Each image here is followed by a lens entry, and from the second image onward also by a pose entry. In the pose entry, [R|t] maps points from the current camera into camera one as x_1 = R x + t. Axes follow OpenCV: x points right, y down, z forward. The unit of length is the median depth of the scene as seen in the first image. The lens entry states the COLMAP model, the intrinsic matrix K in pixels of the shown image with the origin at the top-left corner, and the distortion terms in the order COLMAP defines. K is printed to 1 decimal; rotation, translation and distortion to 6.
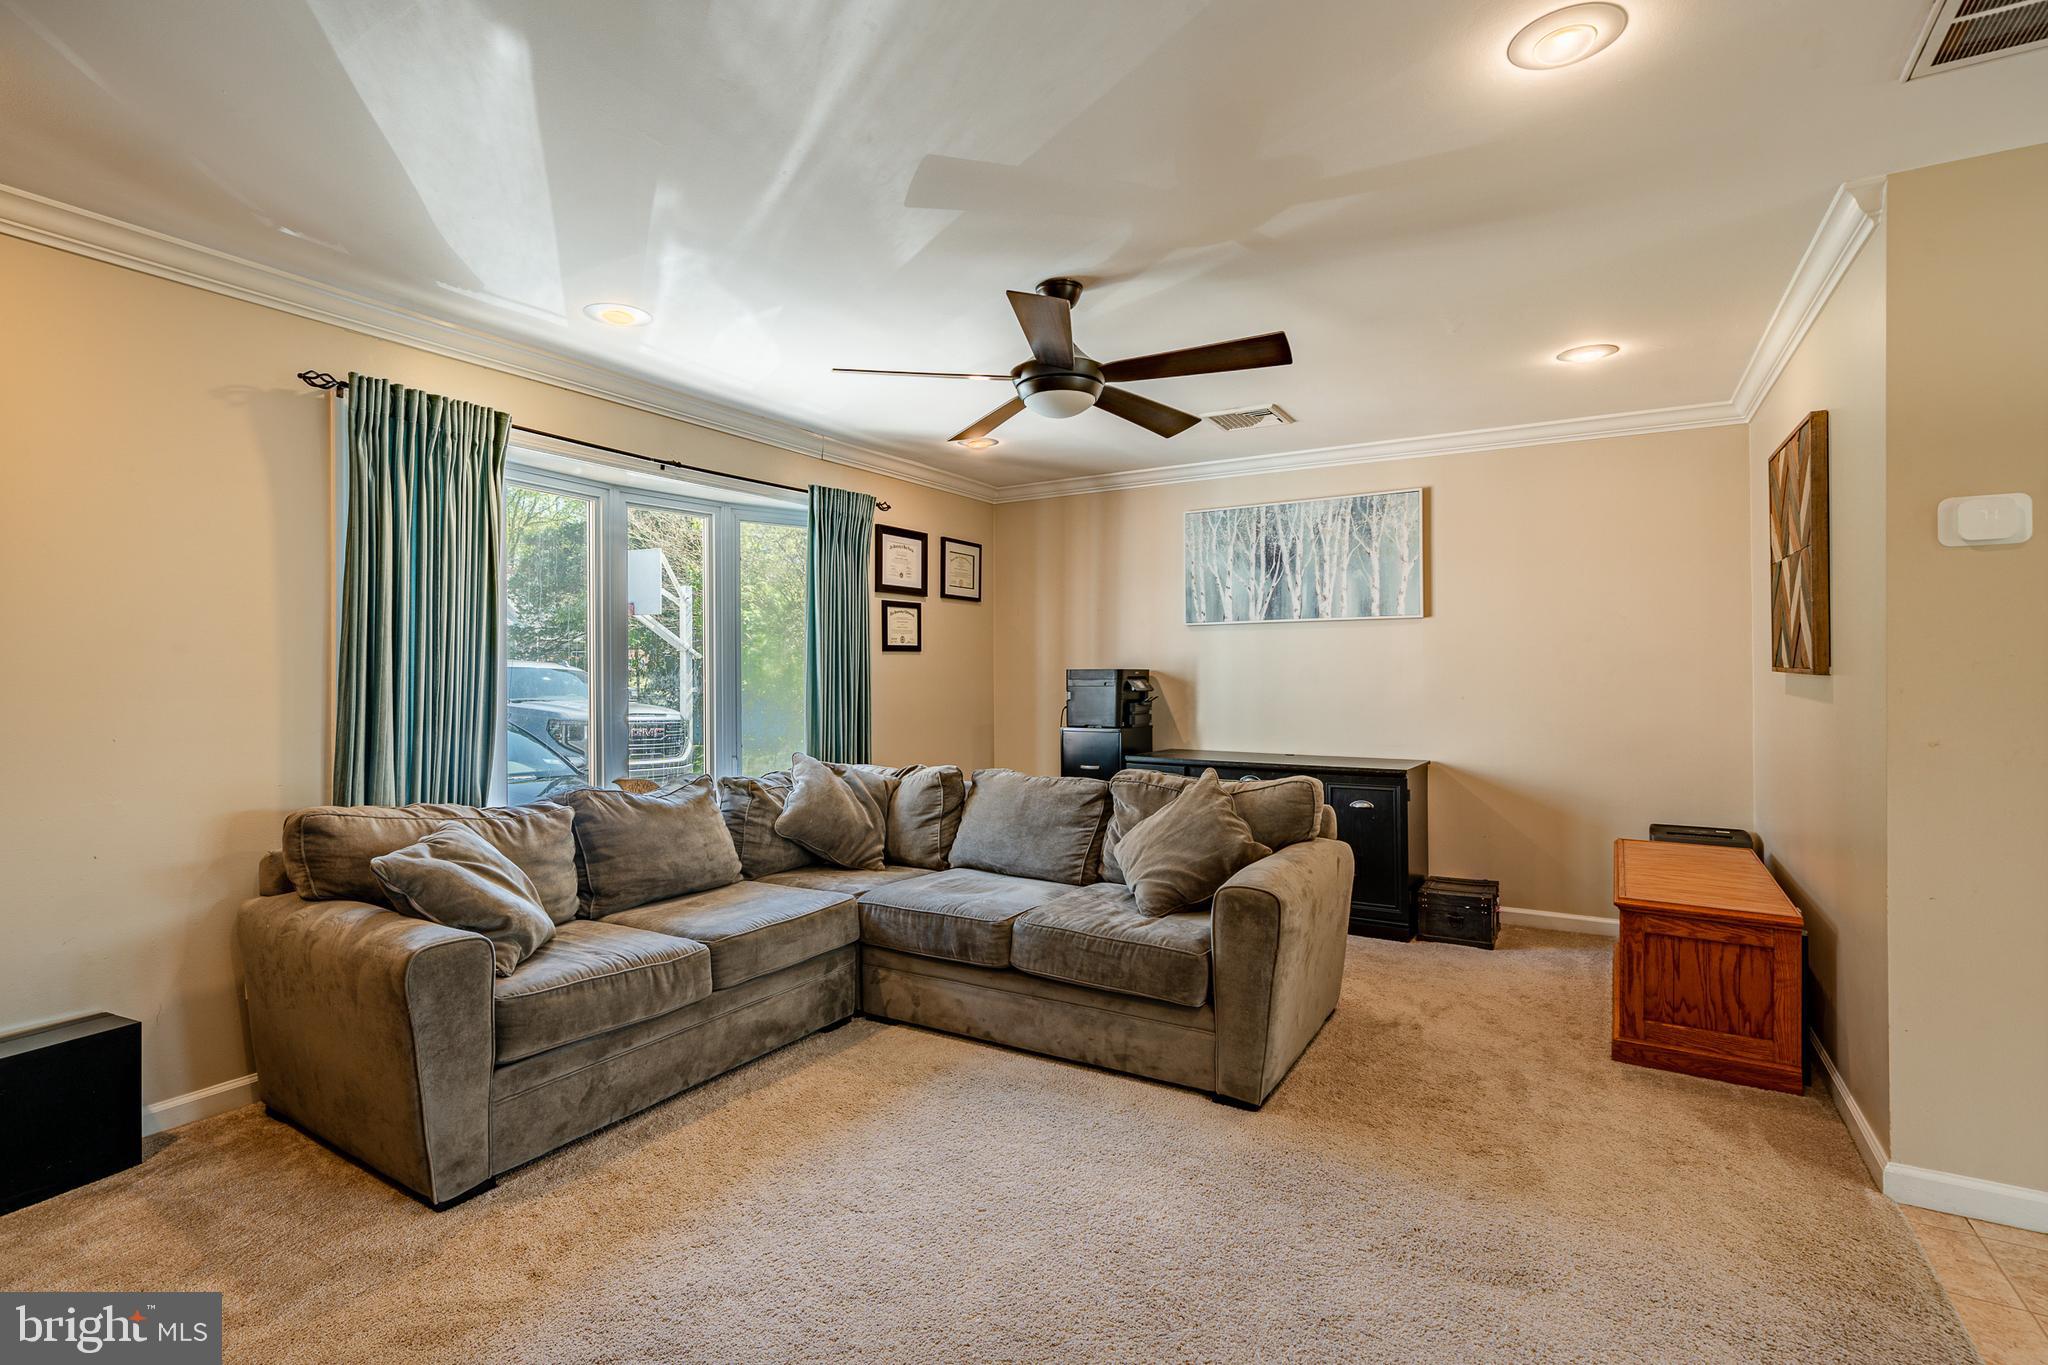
lens RADIAL K [[951.9, 0, 1025.7], [0, 951.9, 672.3], [0, 0, 1]] dist [-0.002373, 0.000361]
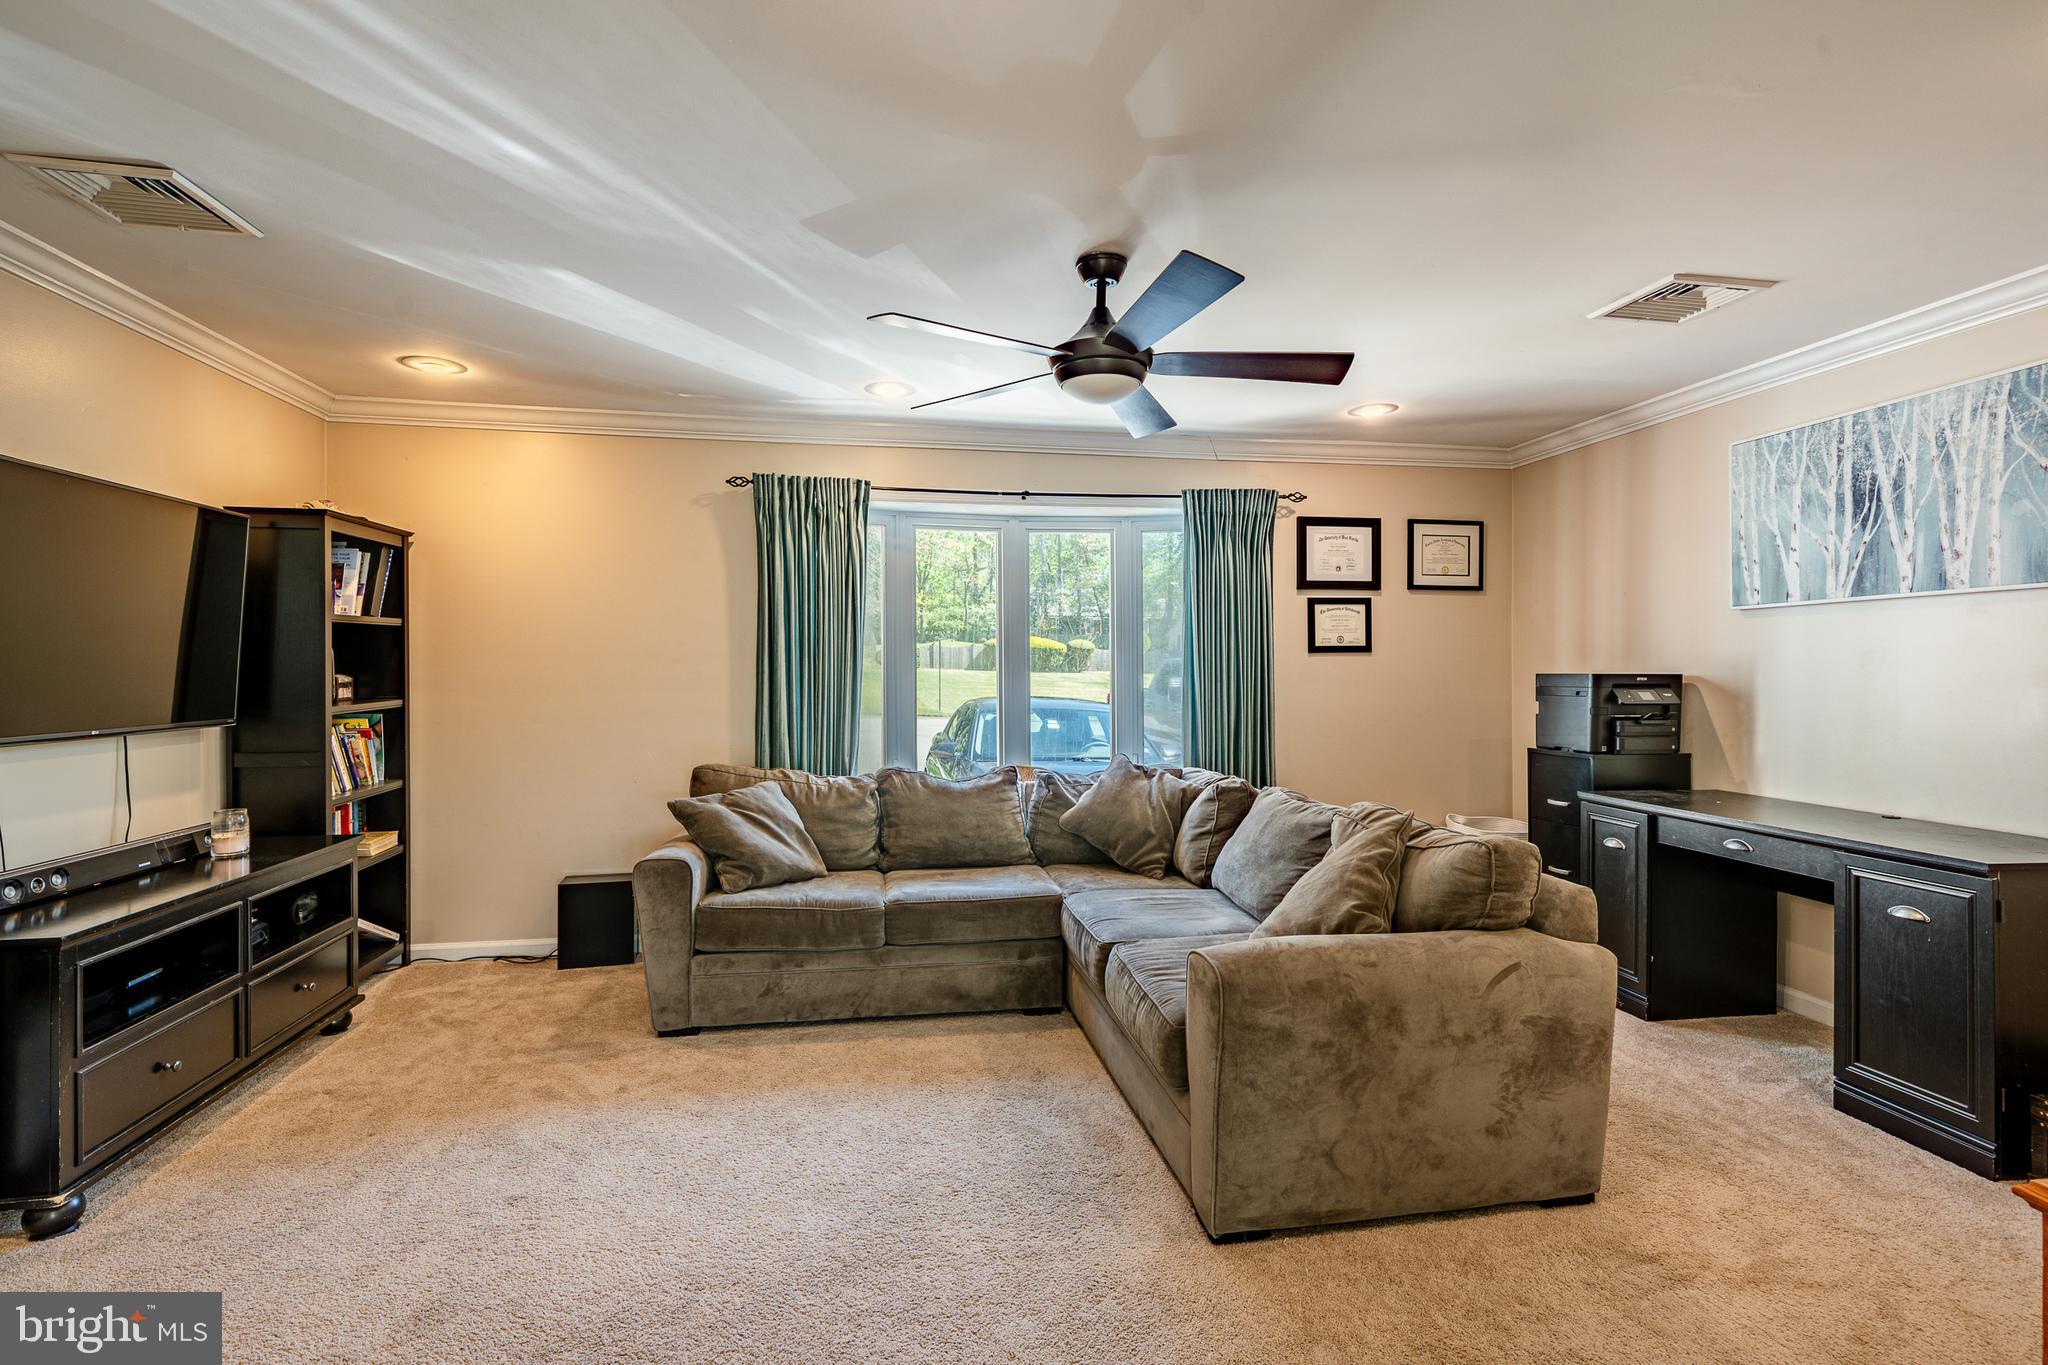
lens RADIAL K [[951.9, 0, 1026.2], [0, 951.9, 672.6], [0, 0, 1]] dist [-0.002373, 0.000361]
pose [[0.658572, 0.006206, -0.752493, 0.371581], [-0.002441, 0.999978, 0.006111, -0.008003], [0.752514, -0.002188, 0.658572, 0.185943]]
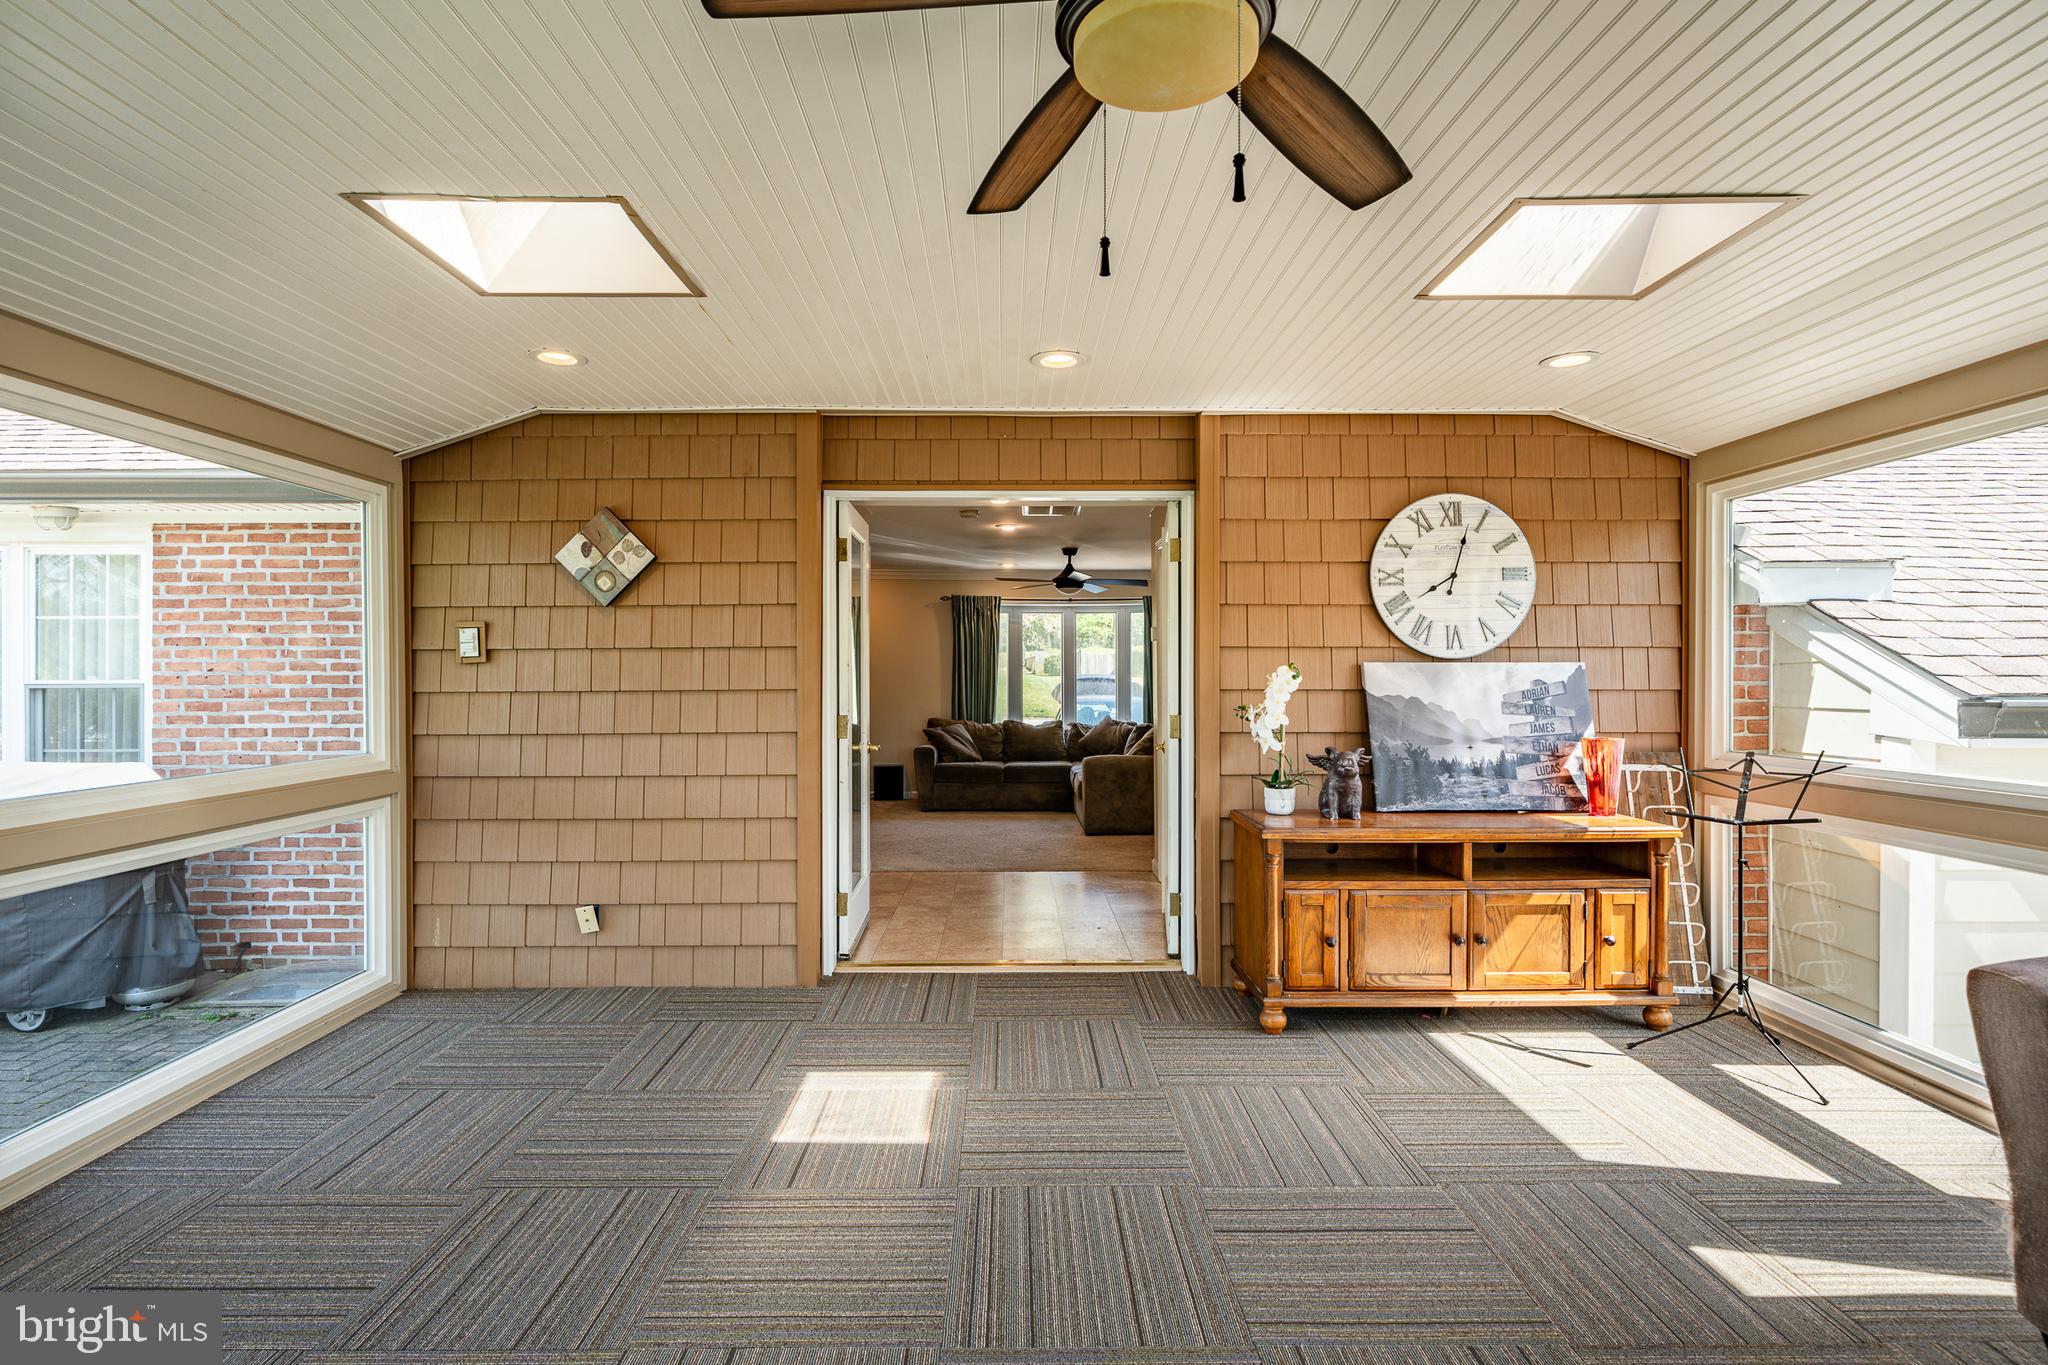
lens RADIAL K [[989.9, 0, 1020.1], [0, 989.9, 674.9], [0, 0, 1]] dist [0.000115, 0.000000]
pose [[0.529621, 0.007851, -0.848198, 1.359034], [-0.005309, 0.999968, 0.005941, -0.023594], [0.848218, 0.001357, 0.529646, -0.386621]]
